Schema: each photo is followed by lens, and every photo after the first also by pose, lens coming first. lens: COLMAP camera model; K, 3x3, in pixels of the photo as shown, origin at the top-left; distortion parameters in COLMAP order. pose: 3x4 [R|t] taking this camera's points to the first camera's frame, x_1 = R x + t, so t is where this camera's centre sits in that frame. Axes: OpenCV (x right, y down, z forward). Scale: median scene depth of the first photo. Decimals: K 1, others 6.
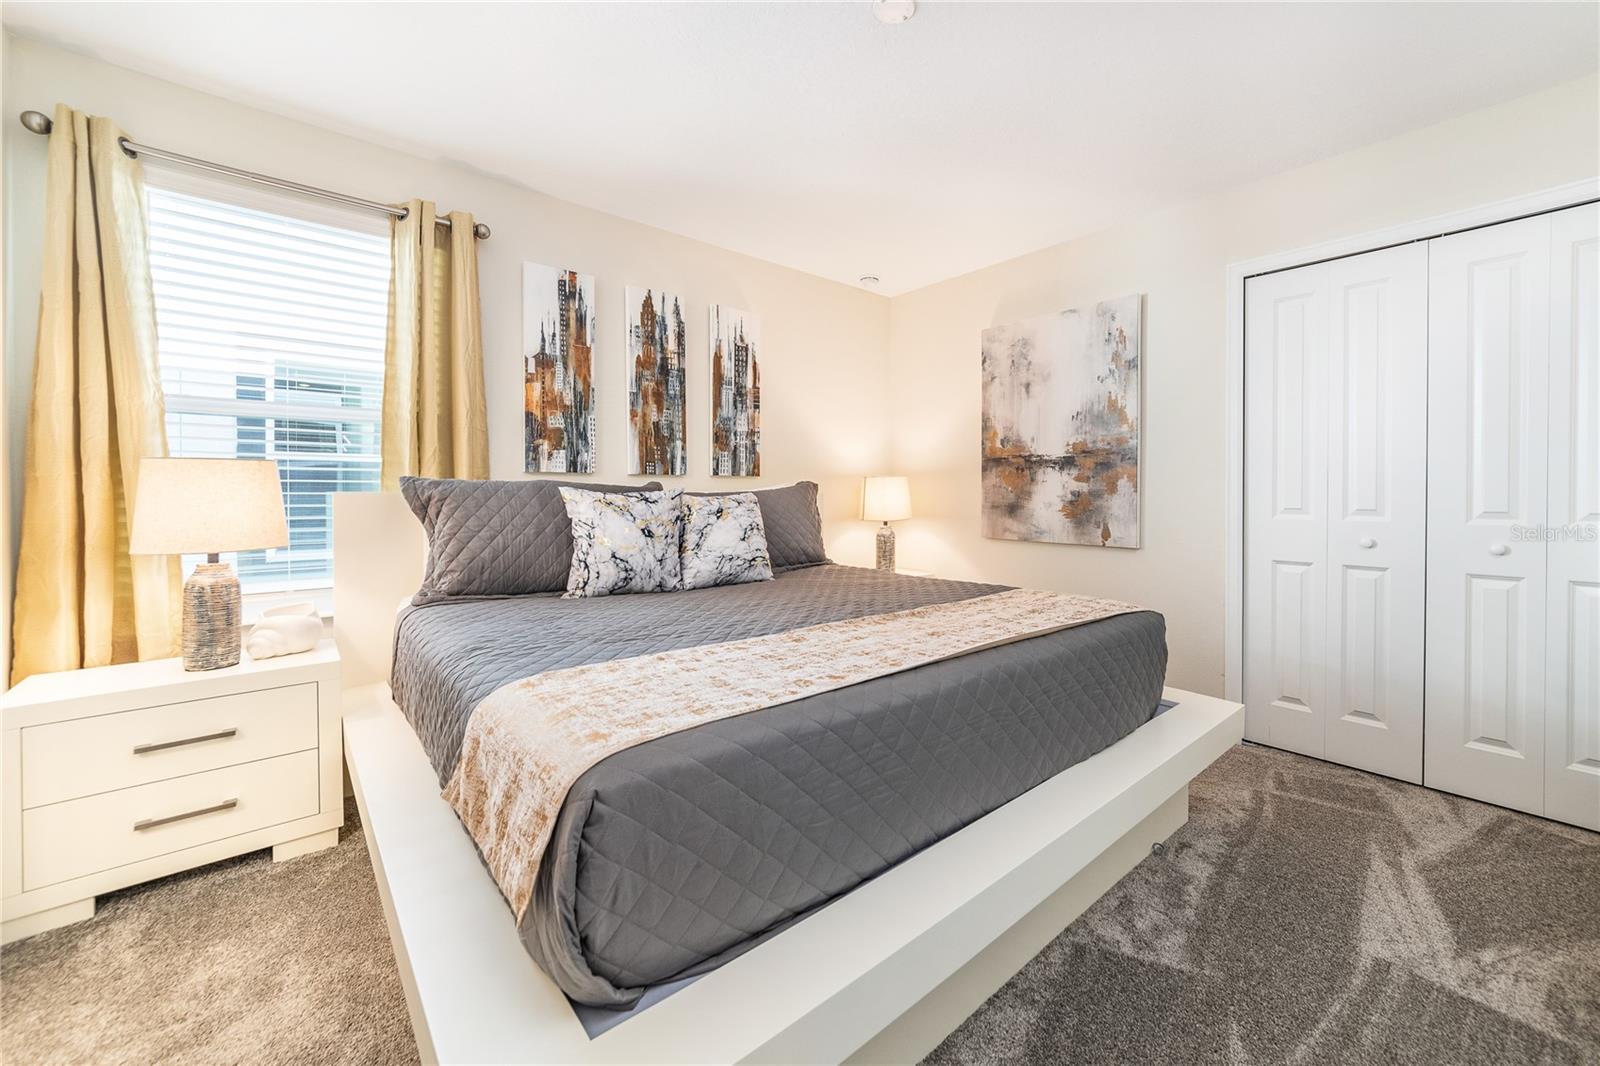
lens RADIAL K [[577.5, 0, 801.1], [0, 577.5, 499.4], [0, 0, 1]] dist [0.010630, -0.000022]
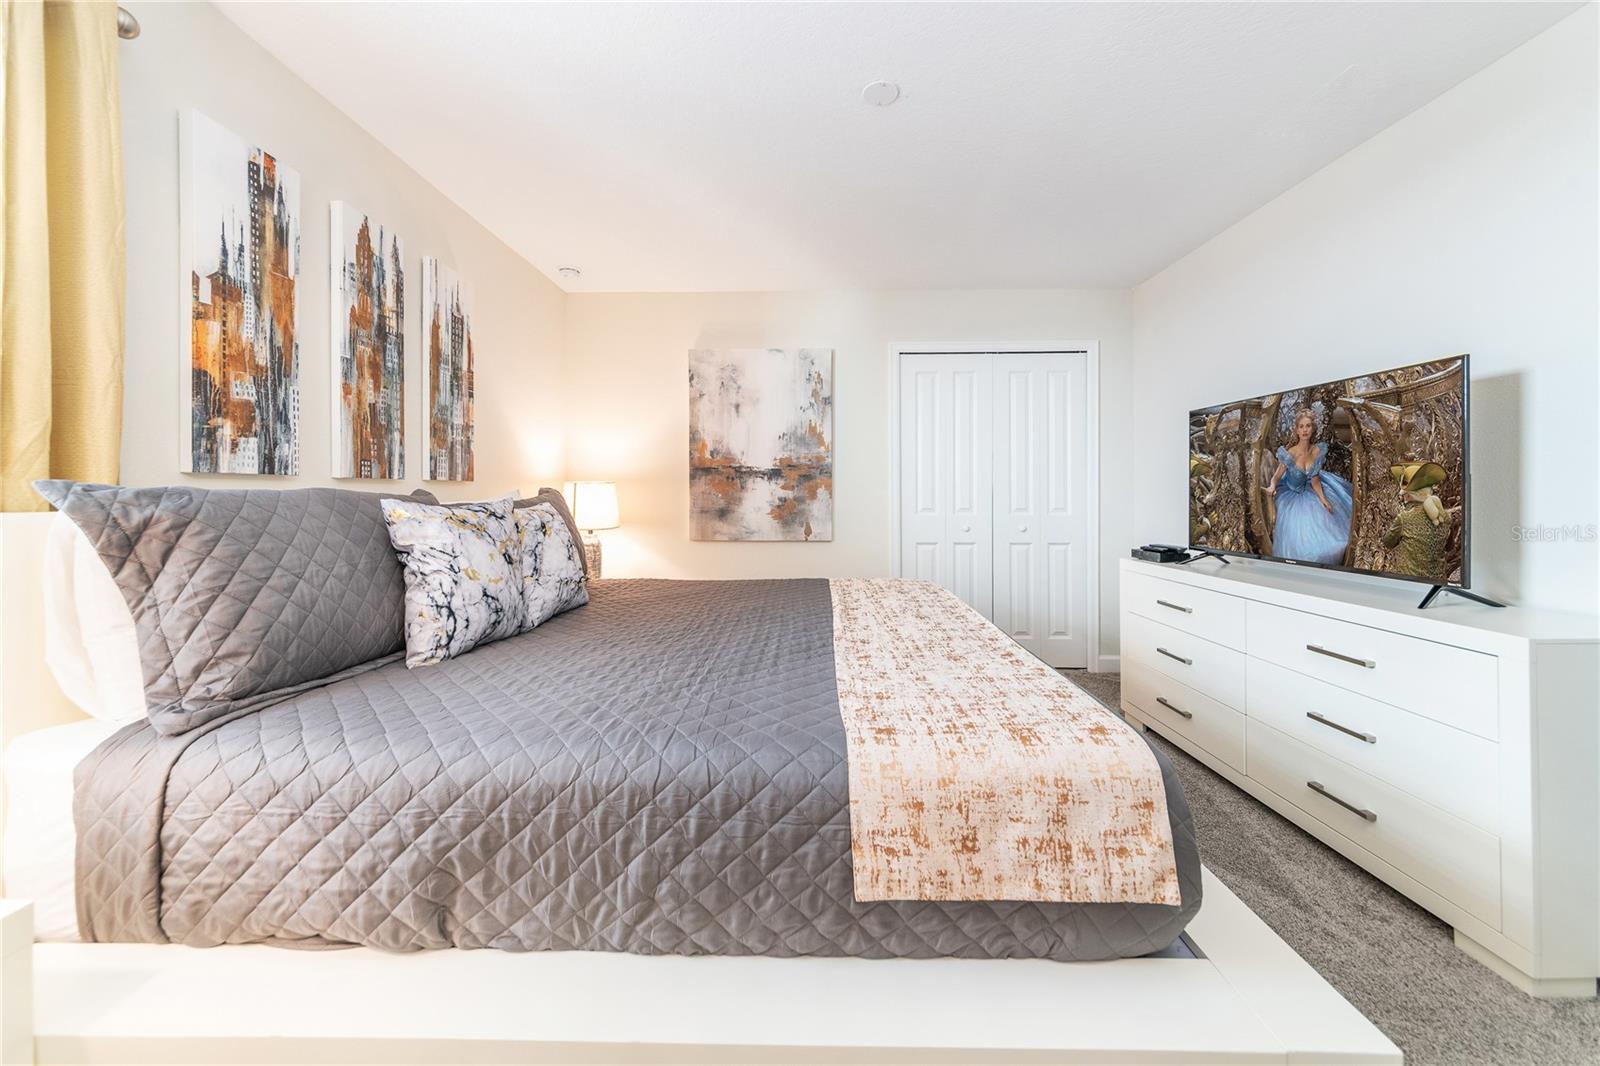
lens RADIAL K [[558.0, 0, 797.3], [0, 558.0, 495.5], [0, 0, 1]] dist [0.000248, -0.000082]
pose [[0.711233, -0.003629, 0.702947, -0.362525], [0.011381, 0.999915, -0.006353, -0.011475], [-0.702864, 0.012519, 0.711214, 0.149230]]
